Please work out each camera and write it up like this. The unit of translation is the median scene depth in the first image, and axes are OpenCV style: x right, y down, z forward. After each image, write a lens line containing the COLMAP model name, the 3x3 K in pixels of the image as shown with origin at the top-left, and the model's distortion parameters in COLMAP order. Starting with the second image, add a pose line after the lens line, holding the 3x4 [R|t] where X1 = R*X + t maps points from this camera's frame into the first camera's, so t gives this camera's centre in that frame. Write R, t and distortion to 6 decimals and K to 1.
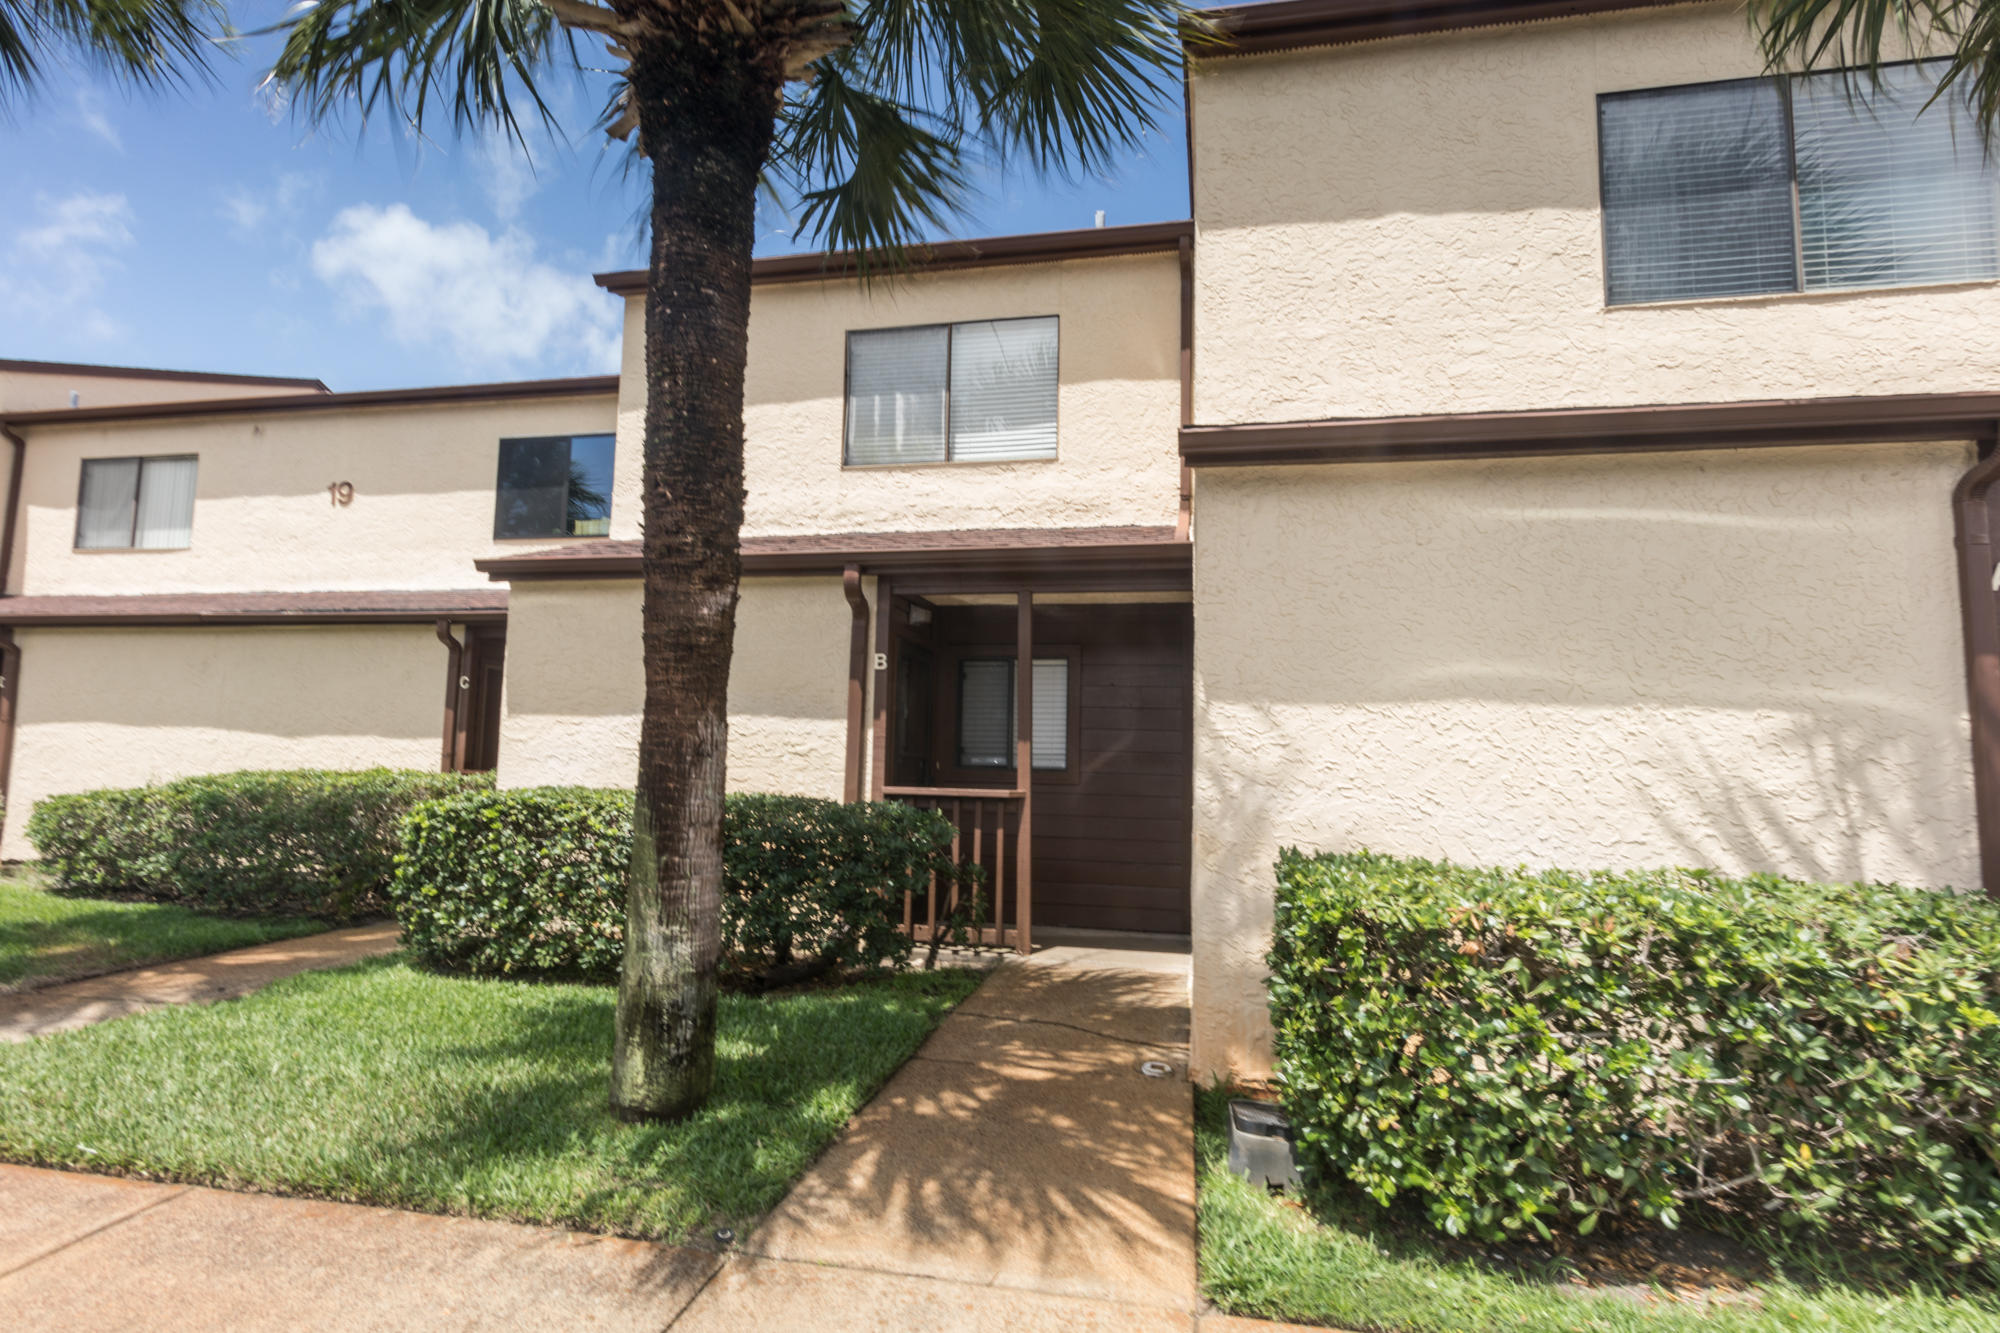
lens RADIAL K [[993.0, 0, 1000.0], [0, 993.0, 666.5], [0, 0, 1]] dist [0.001512, 0.000202]
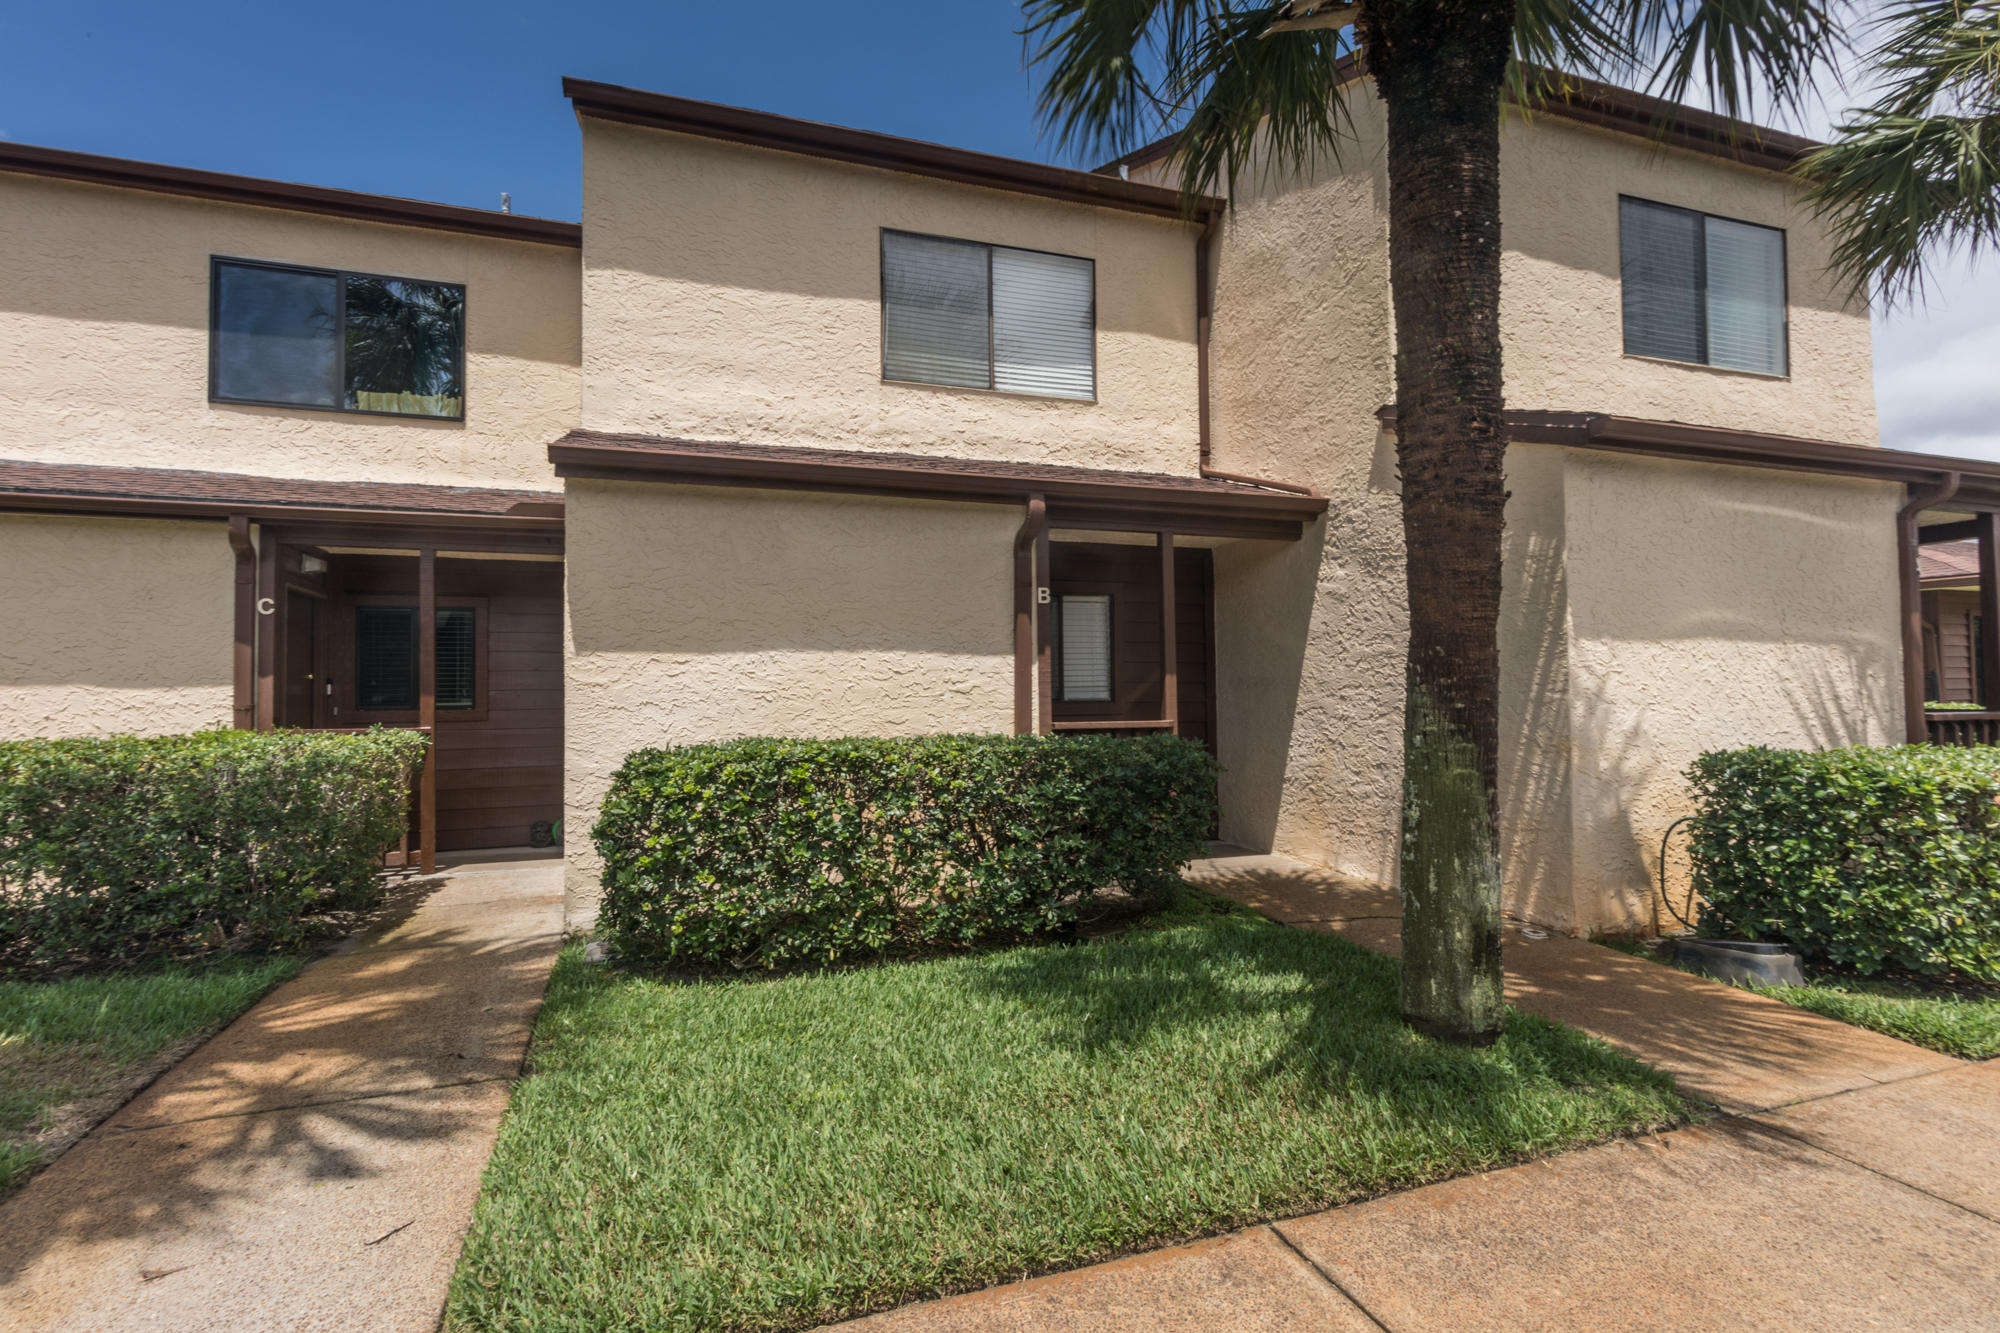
lens RADIAL K [[956.0, 0, 1000.0], [0, 956.0, 666.5], [0, 0, 1]] dist [0.000843, 0.000433]
pose [[0.858844, -0.013104, 0.512070, -0.601658], [-0.021802, 0.997832, 0.062102, 0.006836], [-0.511774, -0.064500, 0.856696, 0.198940]]
